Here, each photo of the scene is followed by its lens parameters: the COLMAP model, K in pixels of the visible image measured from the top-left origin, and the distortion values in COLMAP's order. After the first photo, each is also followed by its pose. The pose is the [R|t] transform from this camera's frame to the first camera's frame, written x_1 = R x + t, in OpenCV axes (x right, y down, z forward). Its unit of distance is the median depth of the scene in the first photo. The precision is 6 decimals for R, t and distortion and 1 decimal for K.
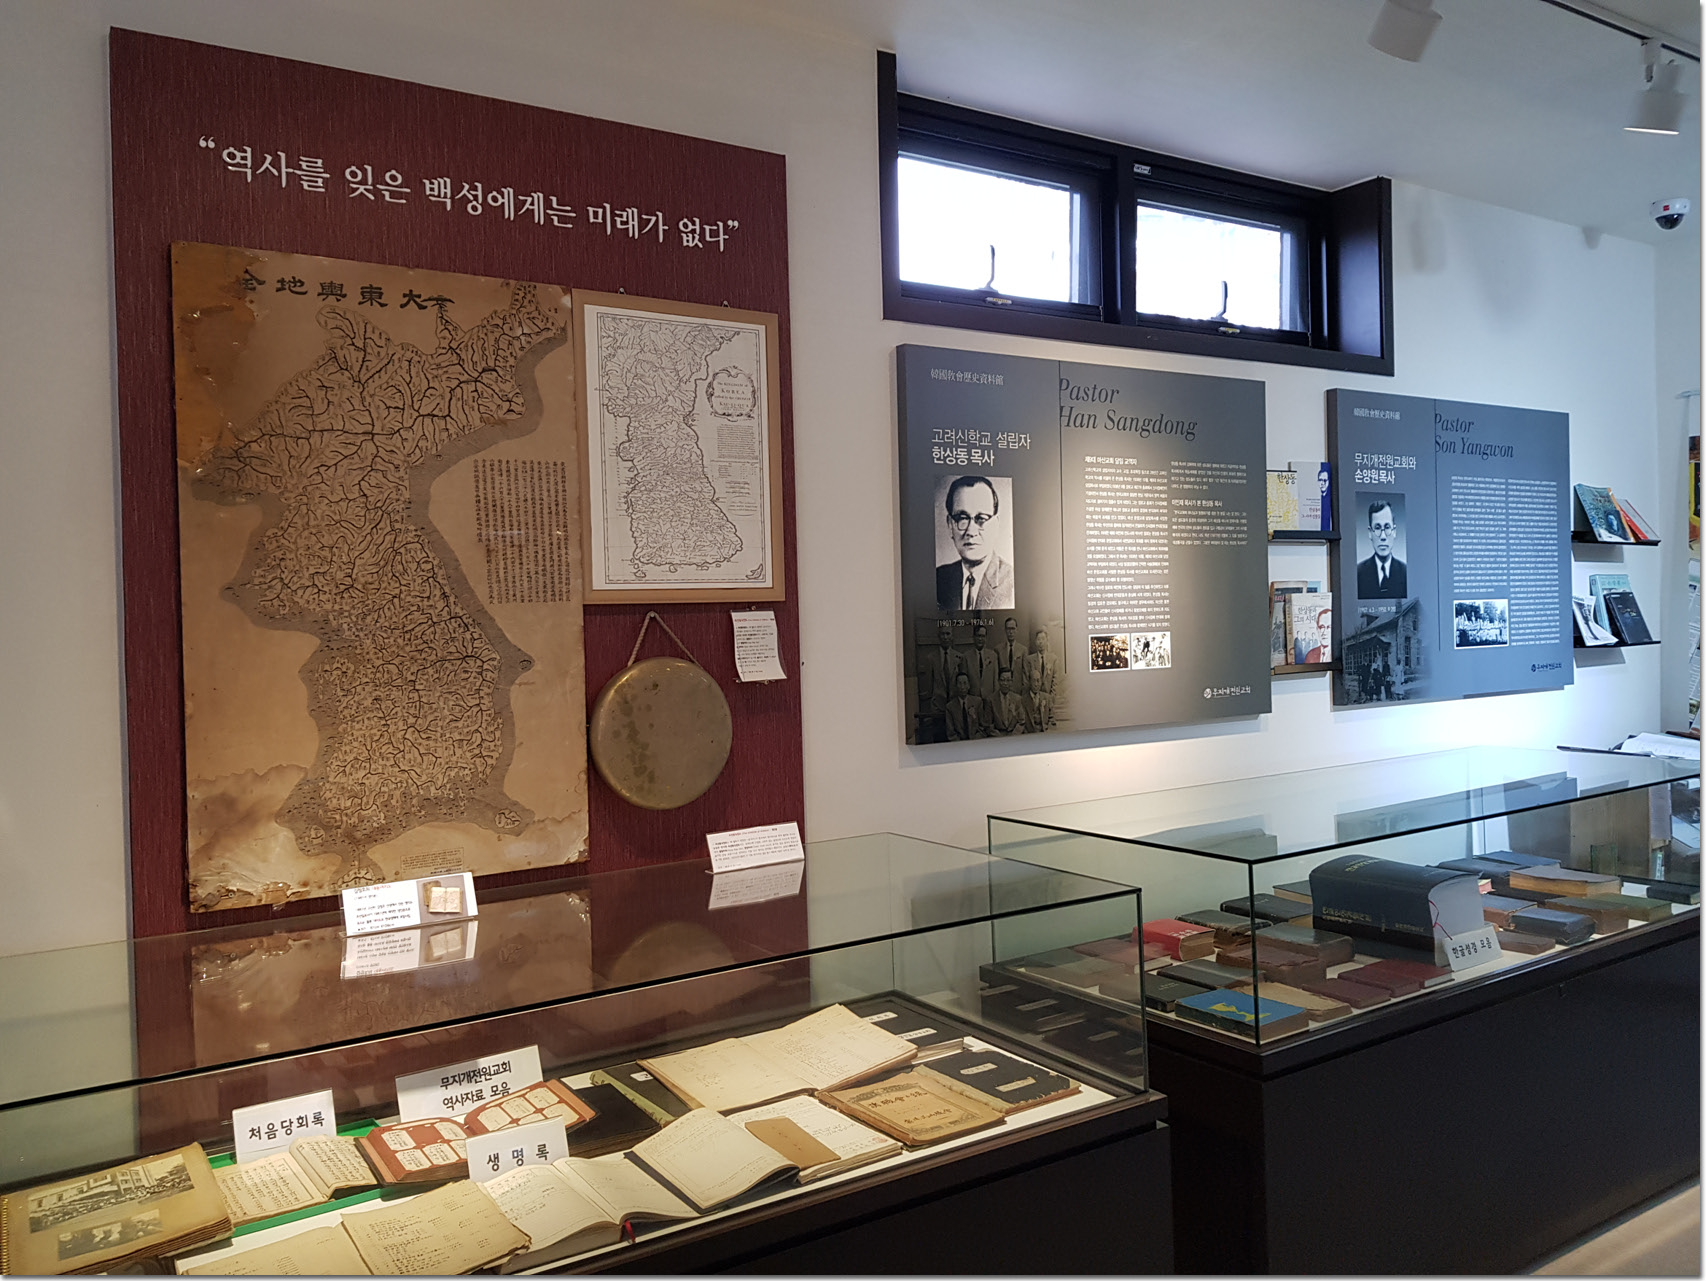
lens RADIAL K [[1315.8, 0, 841.1], [0, 1315.8, 650.8], [0, 0, 1]] dist [0.071795, -0.103147]
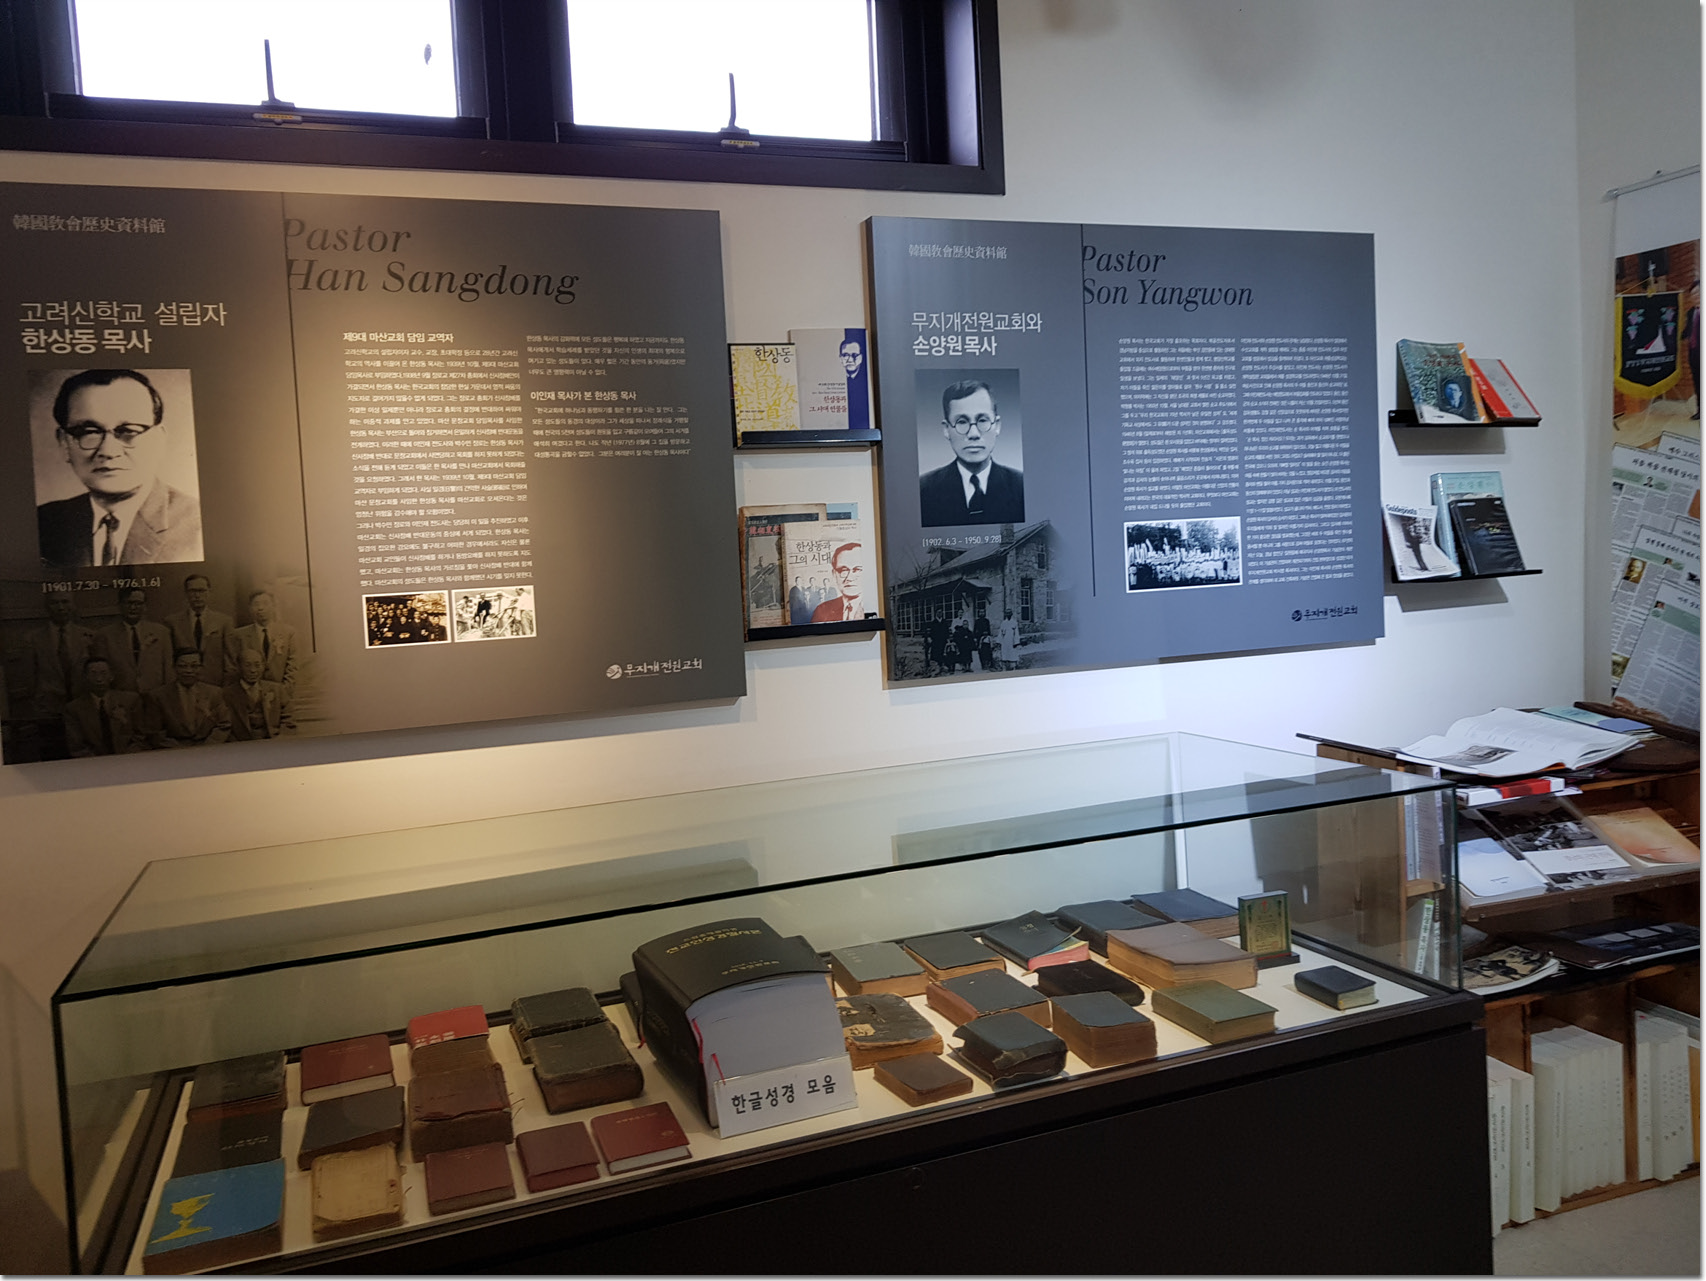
lens RADIAL K [[1315.8, 0, 889.9], [0, 1315.8, 621.0], [0, 0, 1]] dist [0.071795, -0.103147]
pose [[0.977241, -0.007372, -0.212002, 0.610512], [0.017692, 0.998746, 0.046826, -0.026252], [0.211391, -0.049511, 0.976147, 0.386693]]
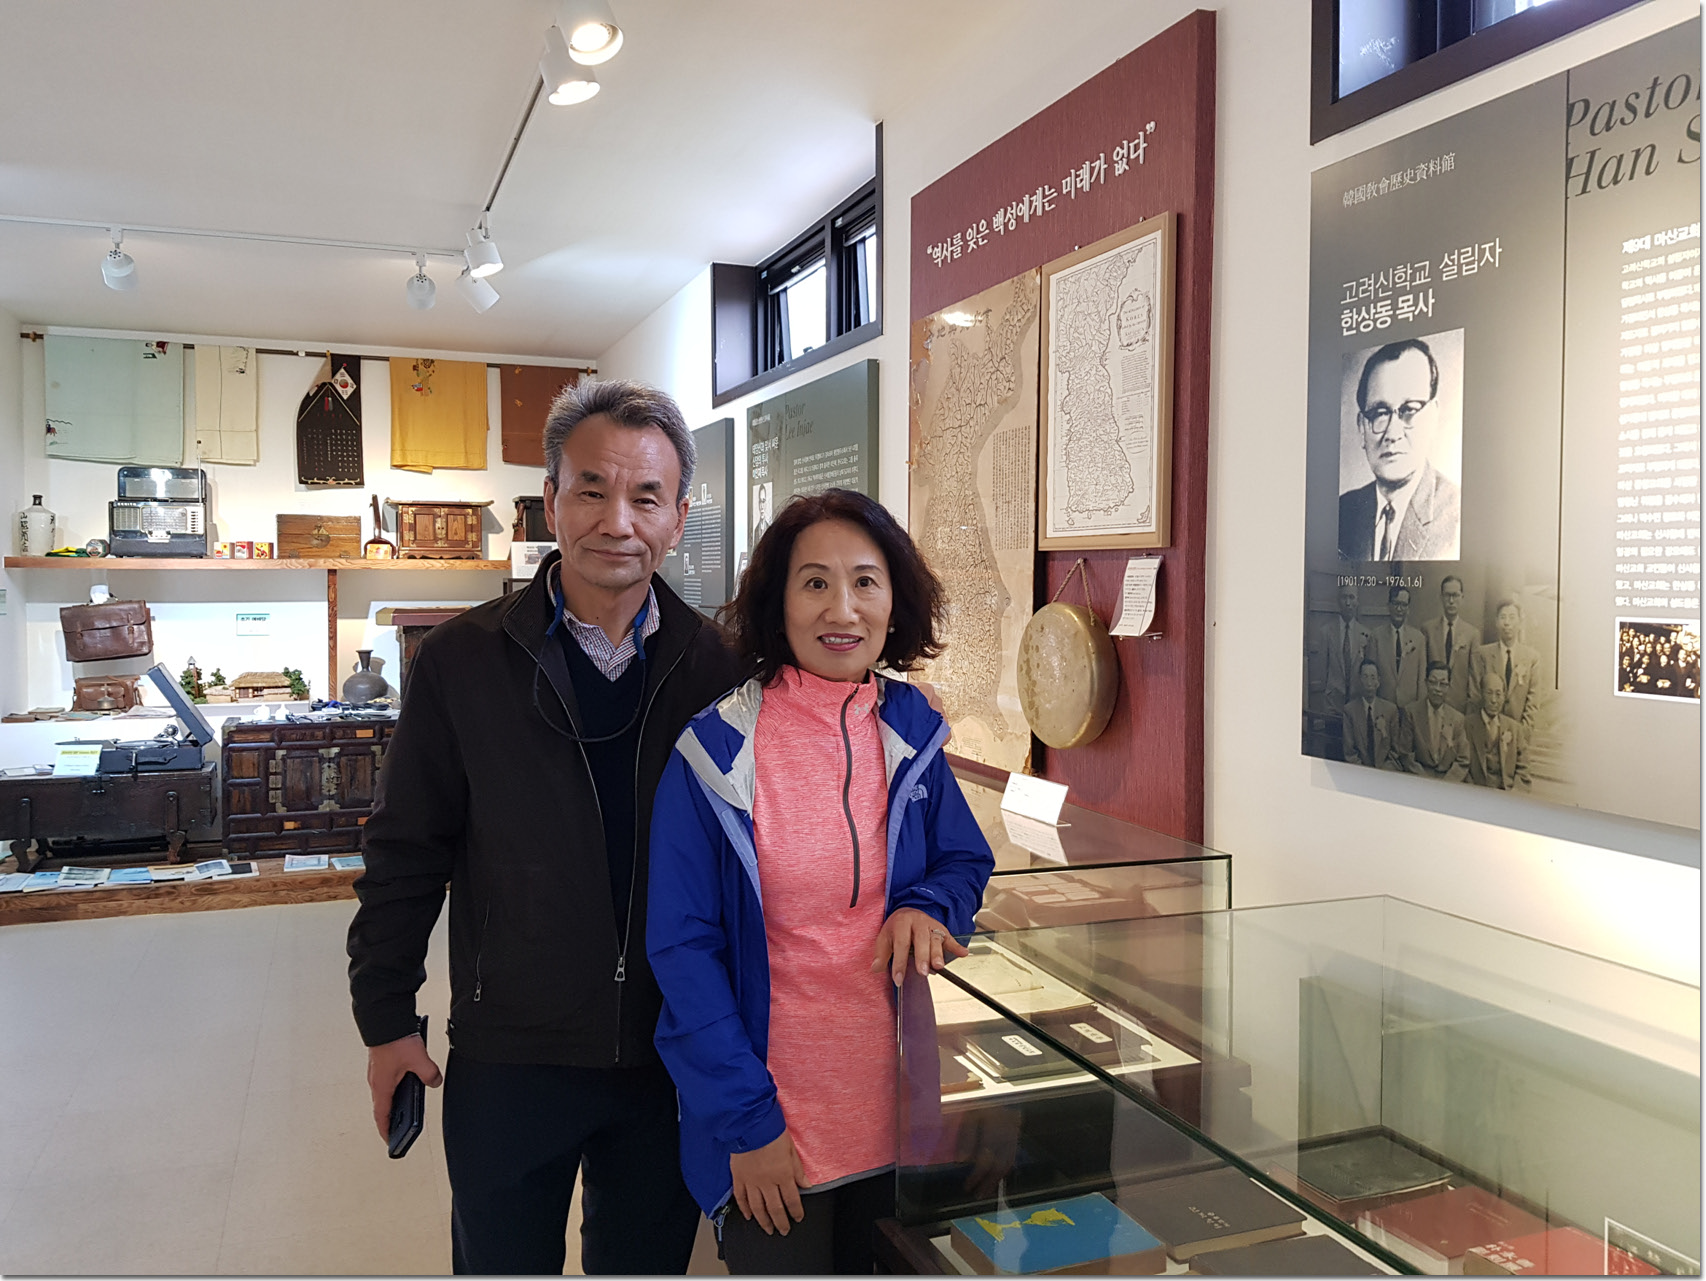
lens RADIAL K [[1315.8, 0, 799.3], [0, 1315.8, 602.0], [0, 0, 1]] dist [0.071795, -0.103147]
pose [[-0.232613, 0.057469, -0.970870, 0.734132], [-0.006344, 0.998142, 0.060603, -0.045574], [0.972549, 0.020256, -0.231816, 0.833687]]
